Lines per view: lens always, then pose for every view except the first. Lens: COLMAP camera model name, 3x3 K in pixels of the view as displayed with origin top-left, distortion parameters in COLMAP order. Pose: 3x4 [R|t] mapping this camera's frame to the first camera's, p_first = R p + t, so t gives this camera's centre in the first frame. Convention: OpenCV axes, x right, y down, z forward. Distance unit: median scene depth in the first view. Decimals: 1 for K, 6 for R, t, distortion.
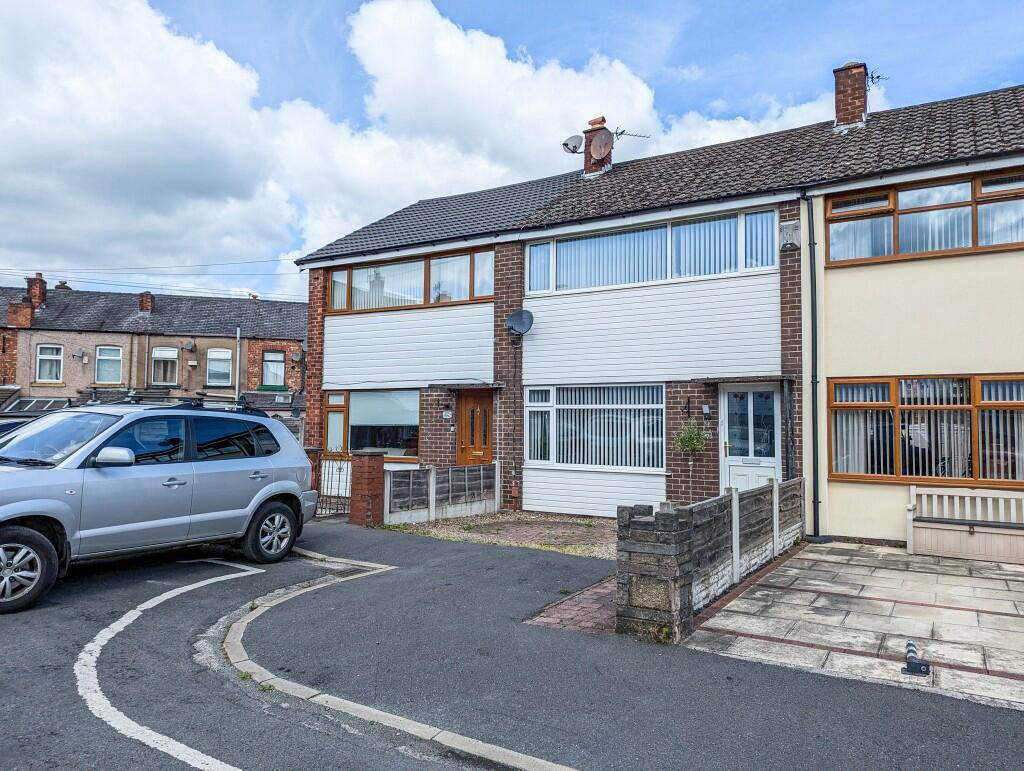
lens RADIAL K [[749.7, 0, 514.9], [0, 749.7, 379.5], [0, 0, 1]] dist [0.055930, -0.045445]
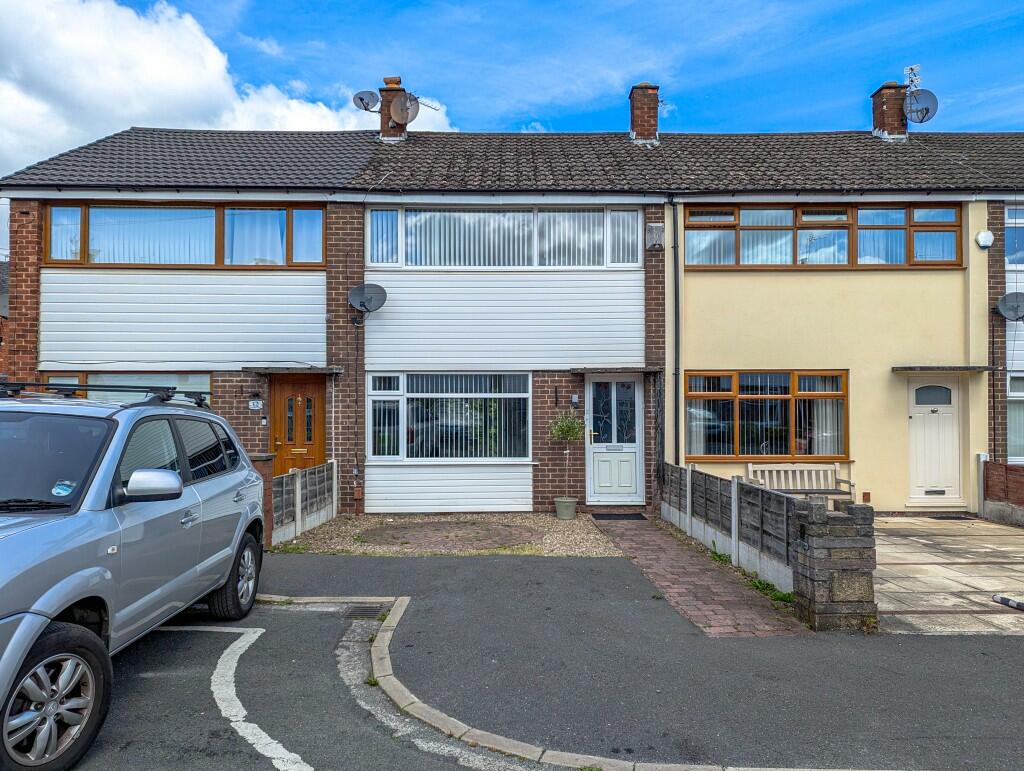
lens RADIAL K [[749.7, 0, 515.6], [0, 749.7, 392.3], [0, 0, 1]] dist [0.055930, -0.045445]
pose [[0.837661, 0.002280, 0.546186, -0.357027], [-0.023633, 0.999206, 0.032074, 0.000452], [-0.545680, -0.039775, 0.837049, 0.191502]]
